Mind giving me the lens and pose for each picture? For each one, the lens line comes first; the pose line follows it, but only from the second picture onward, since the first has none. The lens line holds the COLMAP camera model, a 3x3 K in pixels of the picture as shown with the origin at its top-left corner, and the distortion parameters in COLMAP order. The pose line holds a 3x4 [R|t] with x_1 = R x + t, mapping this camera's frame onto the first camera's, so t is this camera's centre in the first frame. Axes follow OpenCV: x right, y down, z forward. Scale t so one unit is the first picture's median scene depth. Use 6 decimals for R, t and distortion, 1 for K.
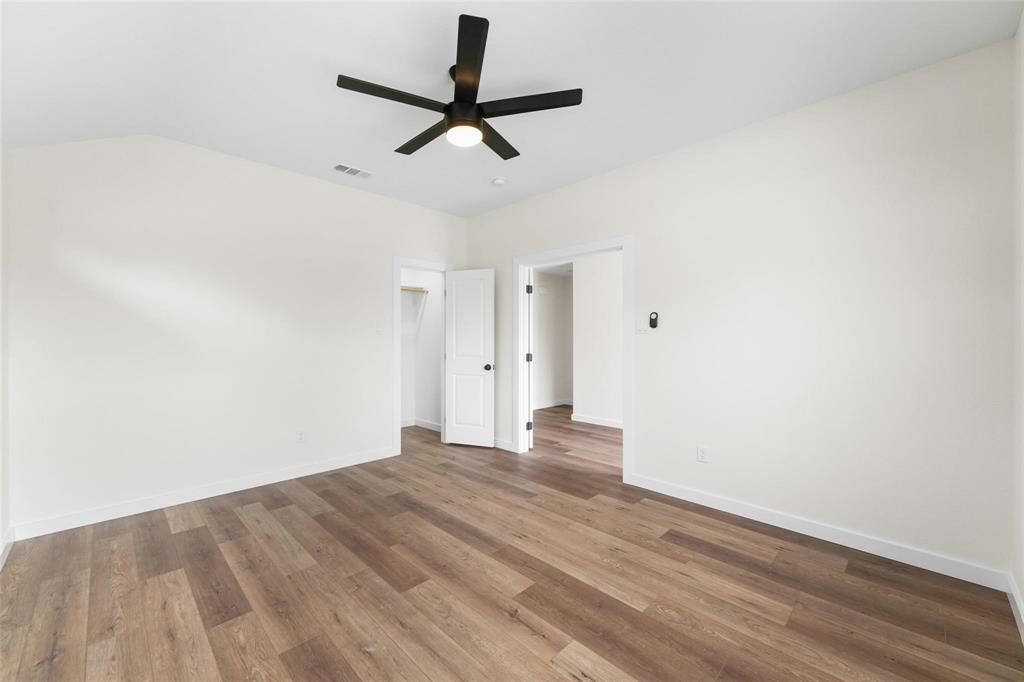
lens RADIAL K [[408.3, 0, 512.4], [0, 408.3, 340.2], [0, 0, 1]] dist [0.009294, -0.000137]
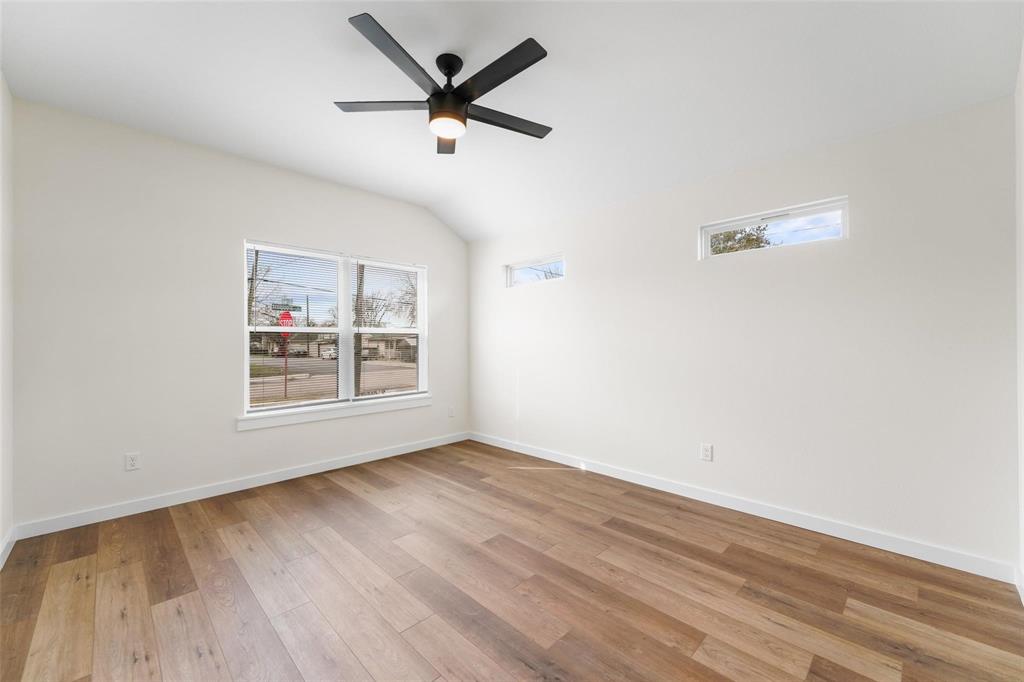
lens RADIAL K [[408.3, 0, 511.6], [0, 408.3, 340.6], [0, 0, 1]] dist [0.009294, -0.000137]
pose [[-0.999971, 0.007514, 0.000799, -0.259705], [0.007514, 0.999972, 0.000135, 0.013370], [-0.000798, 0.000141, -1.000000, 1.906148]]
